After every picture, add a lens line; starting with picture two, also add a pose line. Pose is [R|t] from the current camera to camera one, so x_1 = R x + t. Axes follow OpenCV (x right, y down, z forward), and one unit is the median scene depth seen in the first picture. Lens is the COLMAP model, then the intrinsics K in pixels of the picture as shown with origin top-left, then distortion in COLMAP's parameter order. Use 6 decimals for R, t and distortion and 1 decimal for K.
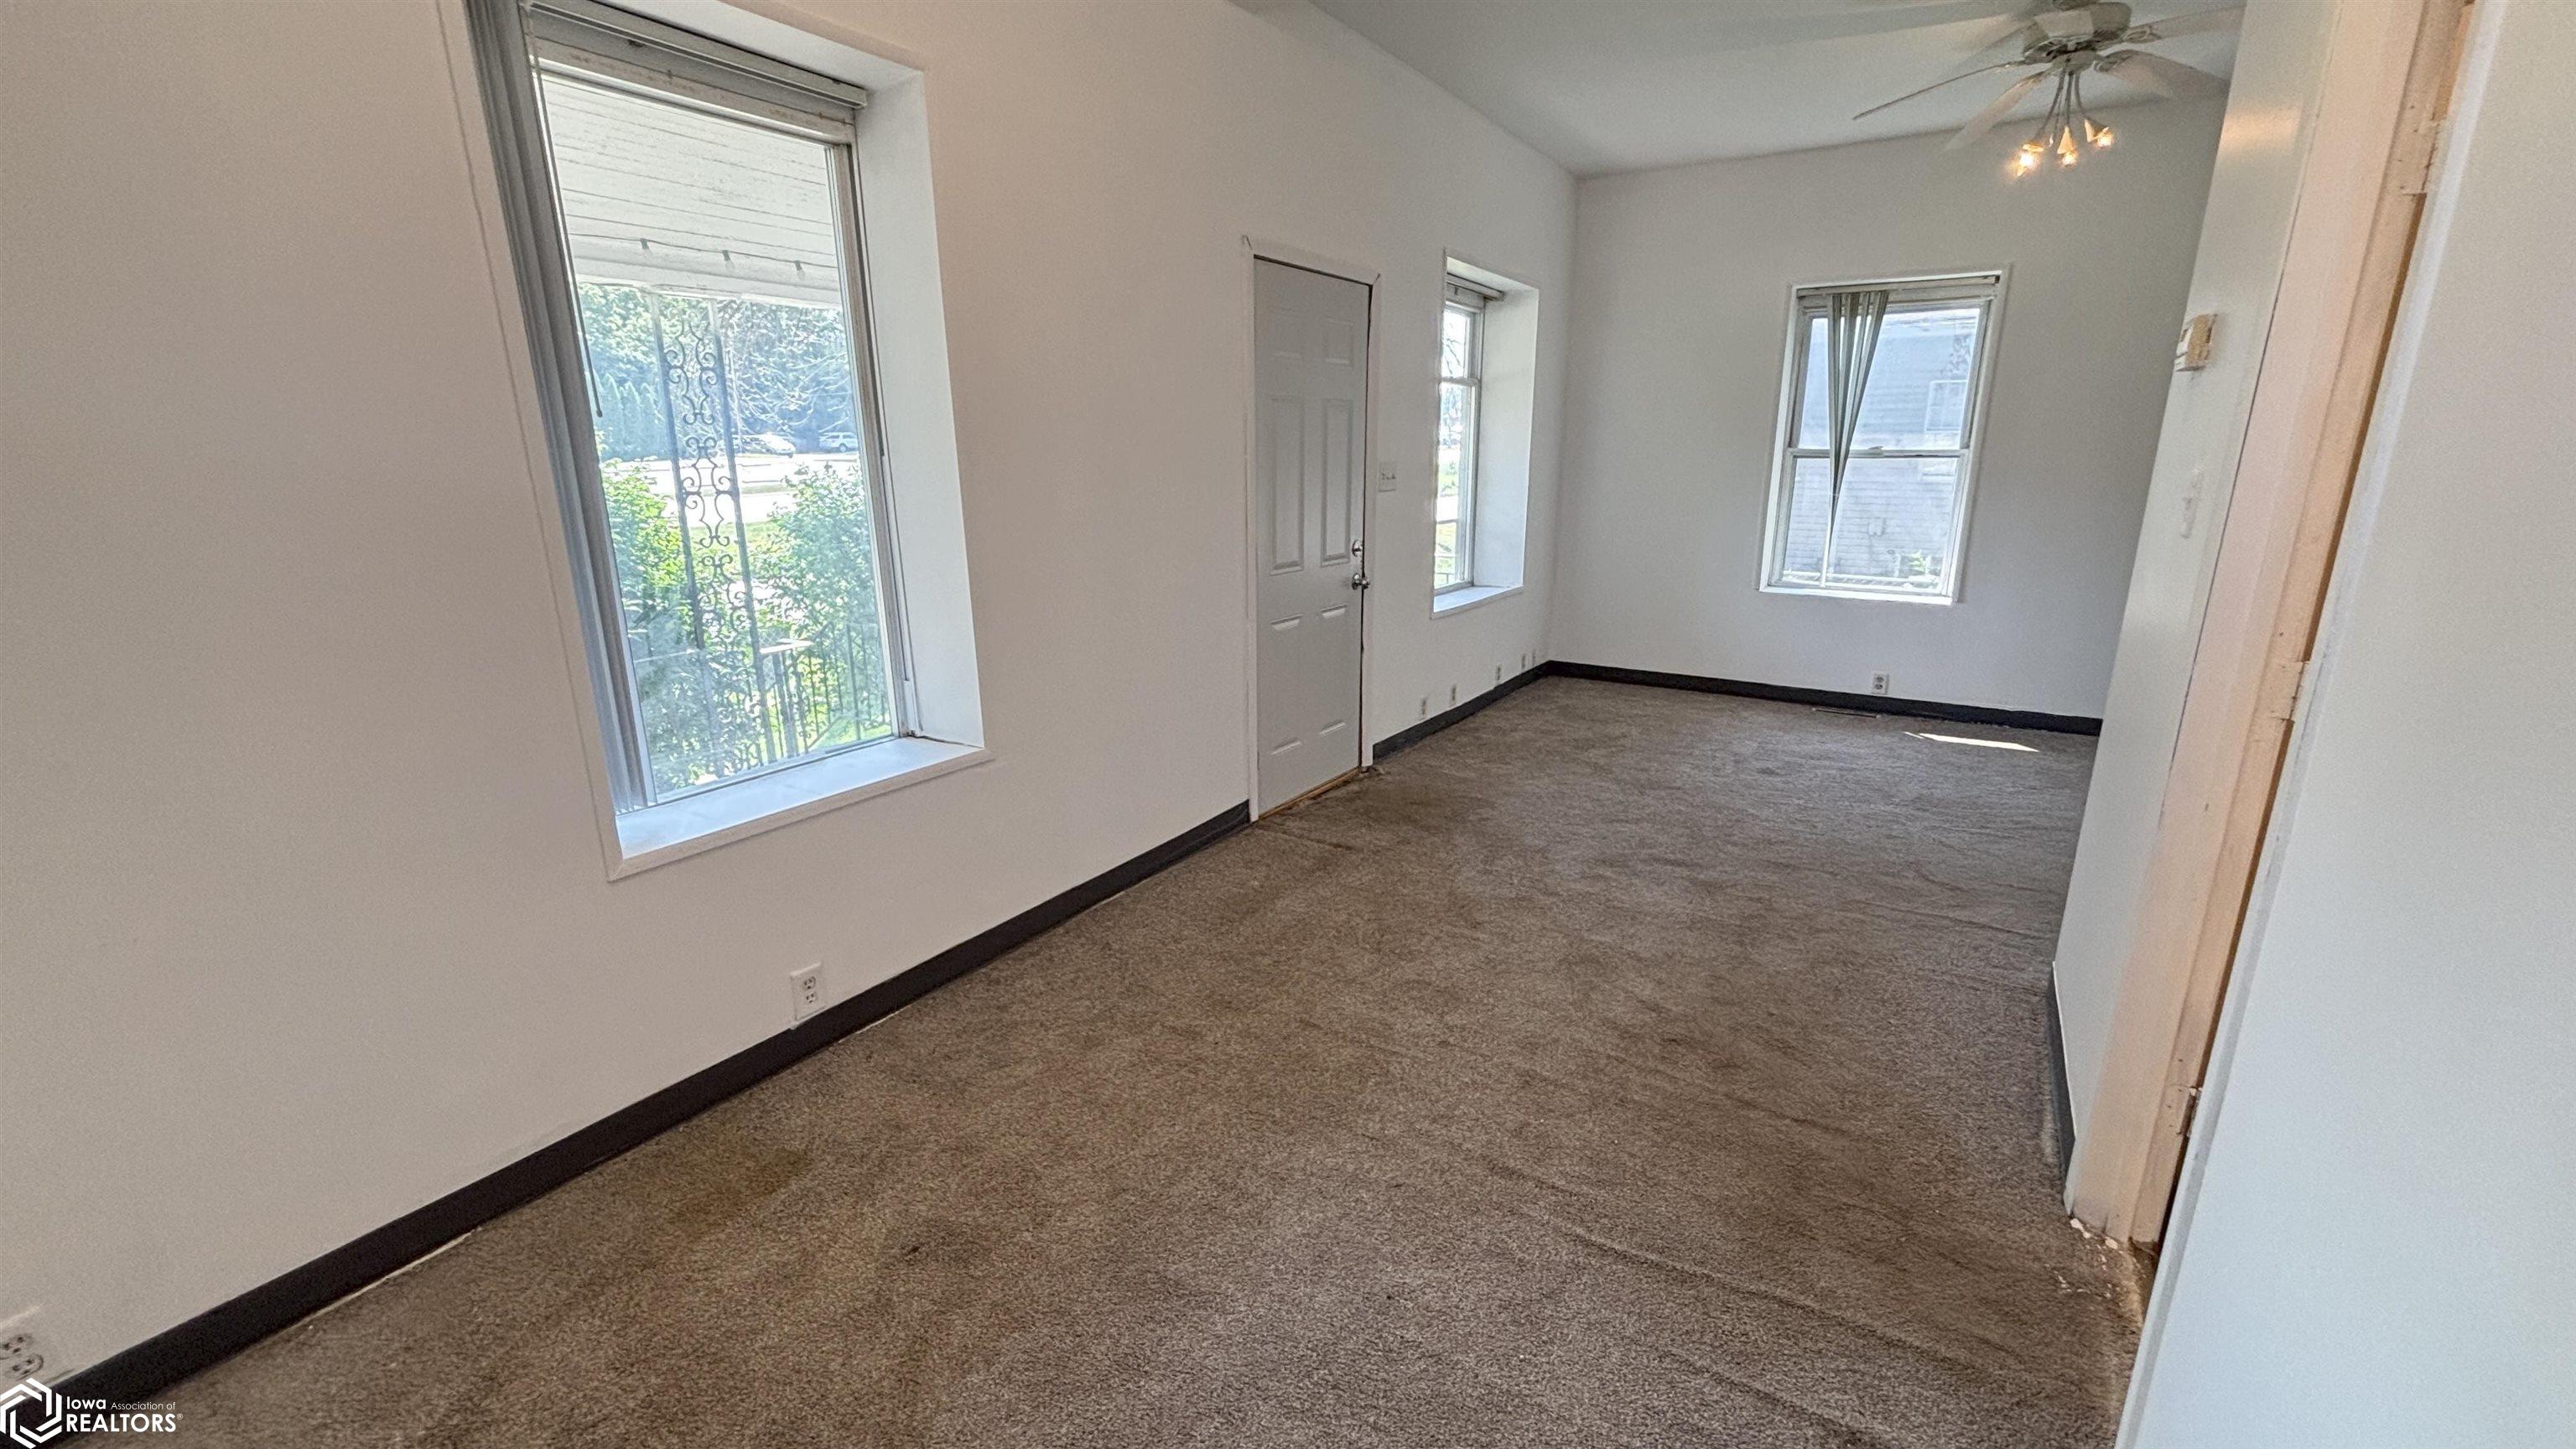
lens RADIAL K [[1047.9, 0, 1283.9], [0, 1047.9, 720.0], [0, 0, 1]] dist [0.006474, -0.002805]
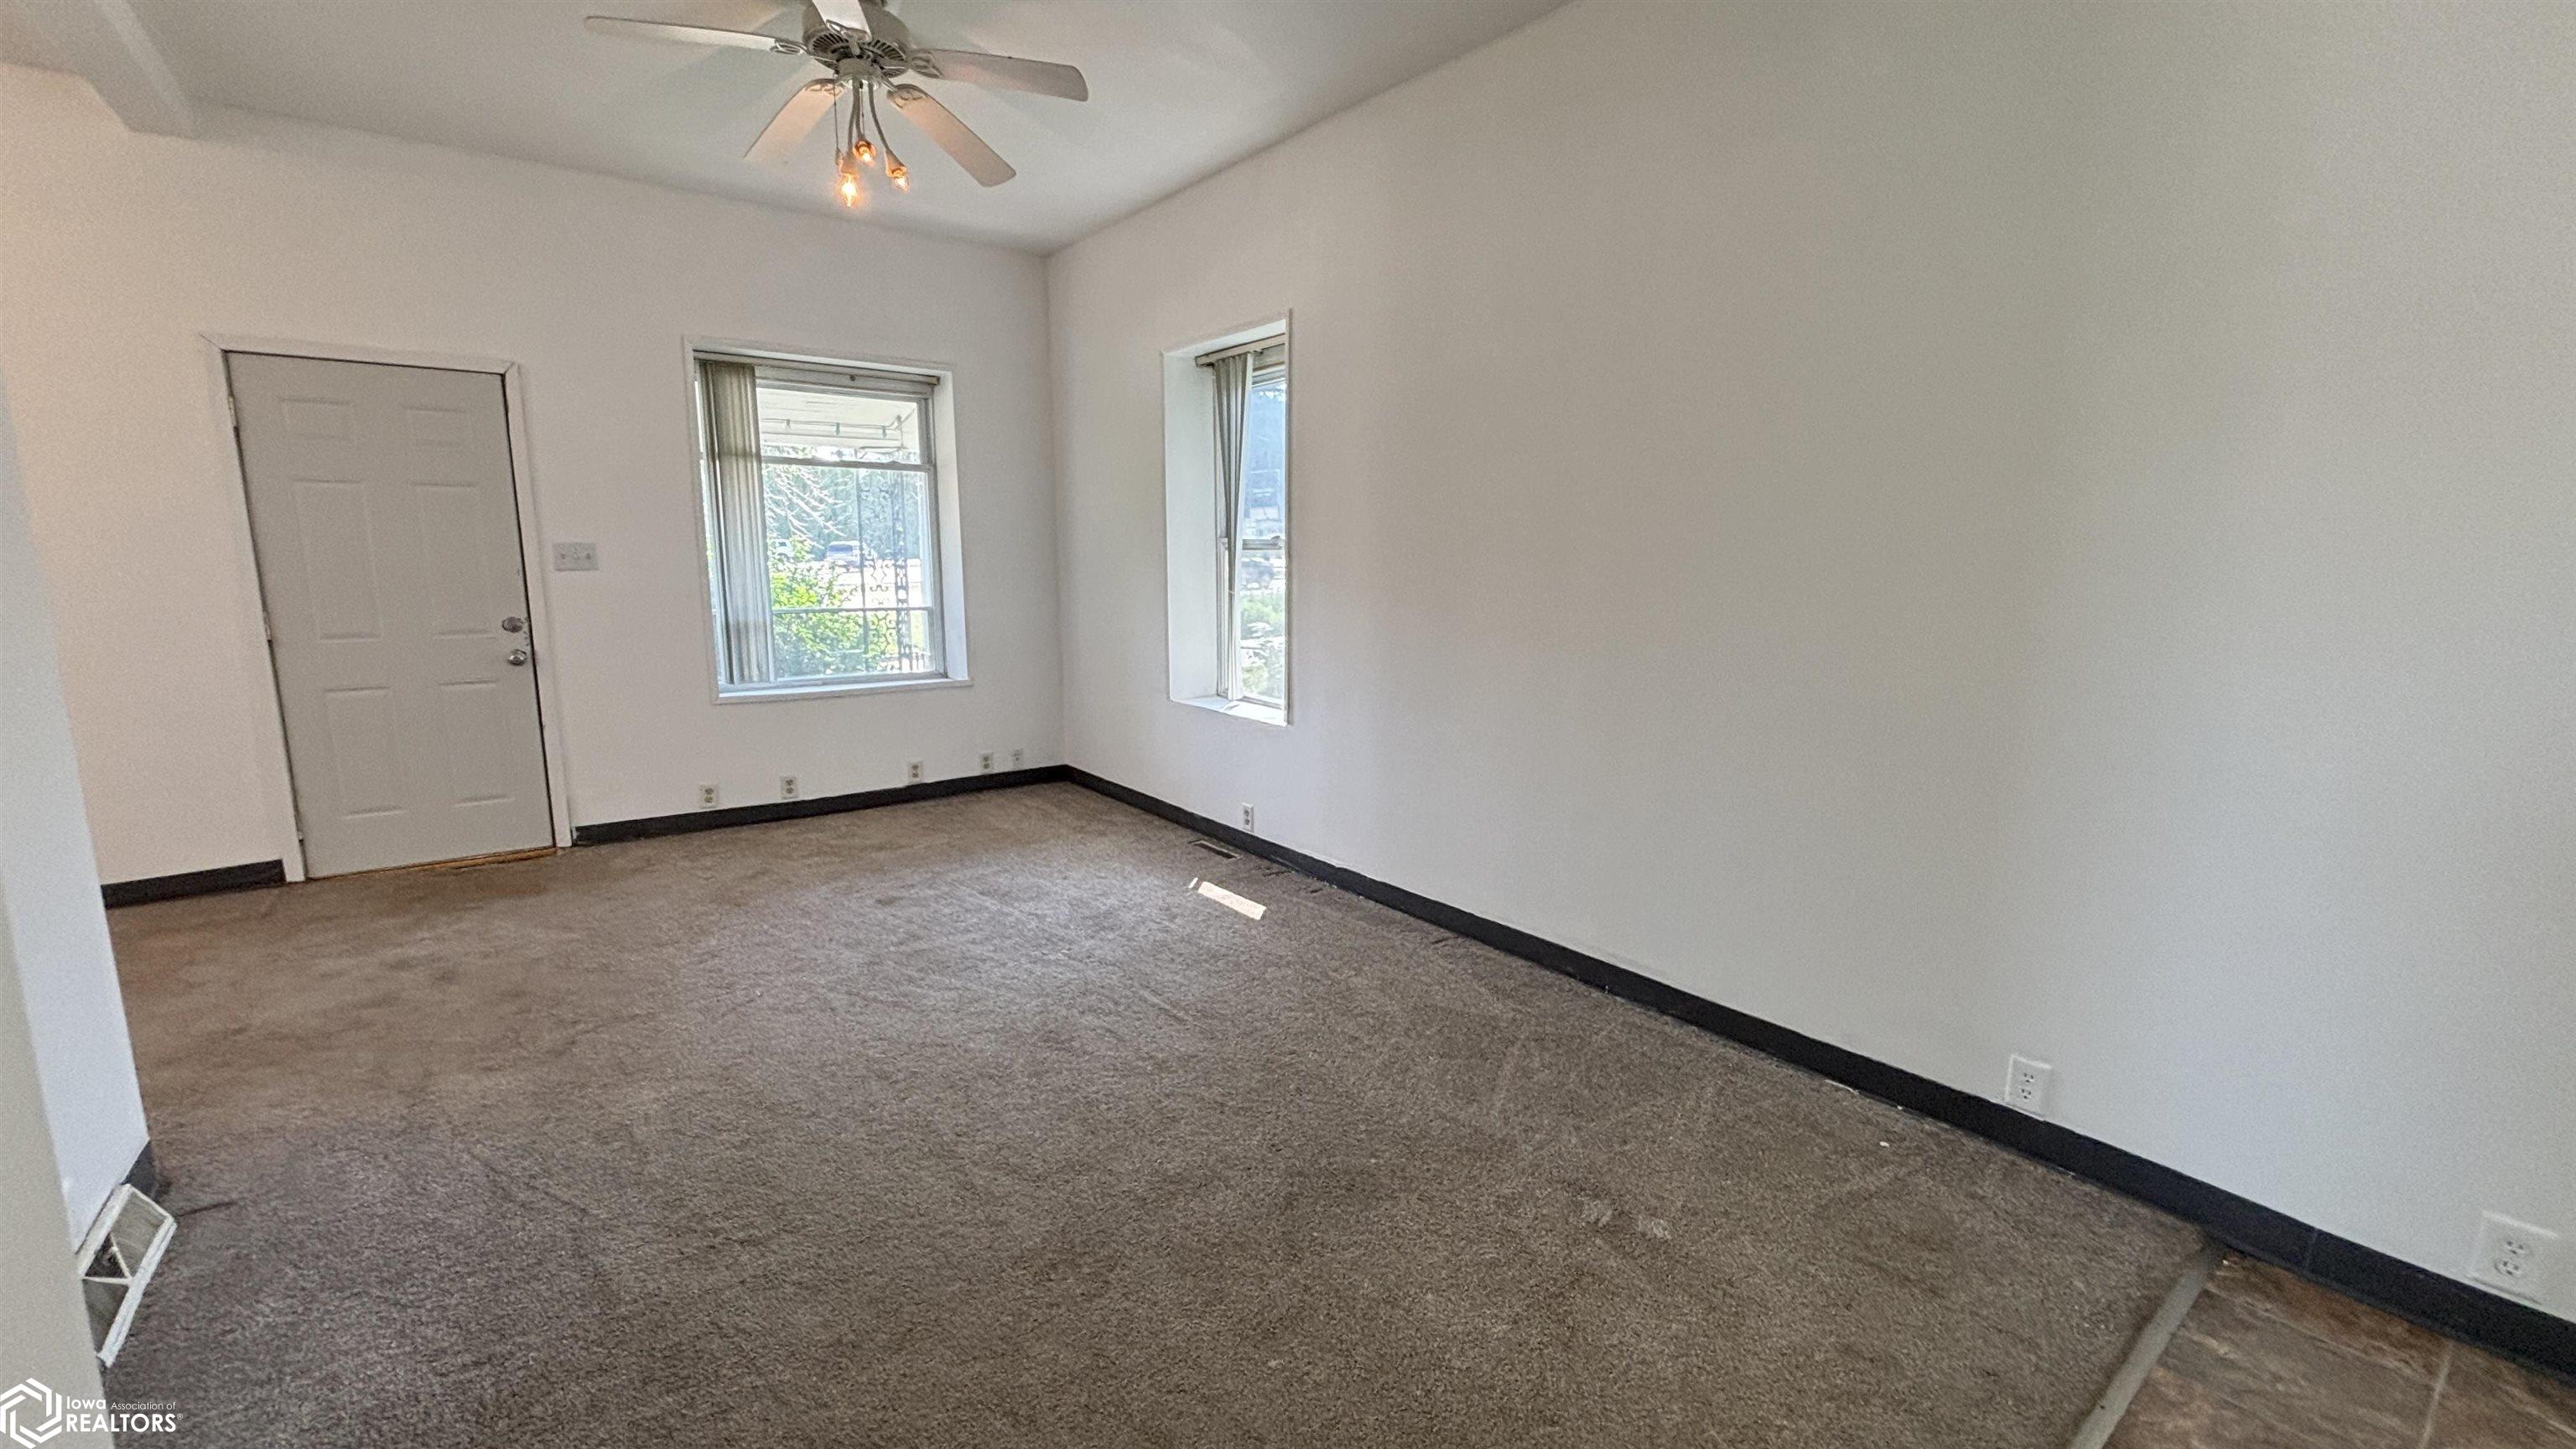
lens RADIAL K [[1047.9, 0, 1269.5], [0, 1047.9, 709.6], [0, 0, 1]] dist [0.006474, -0.002805]
pose [[0.938412, 0.057479, -0.340704, 1.091388], [-0.092277, 0.991941, -0.086816, -0.062924], [0.332968, 0.112909, 0.936154, 0.301616]]
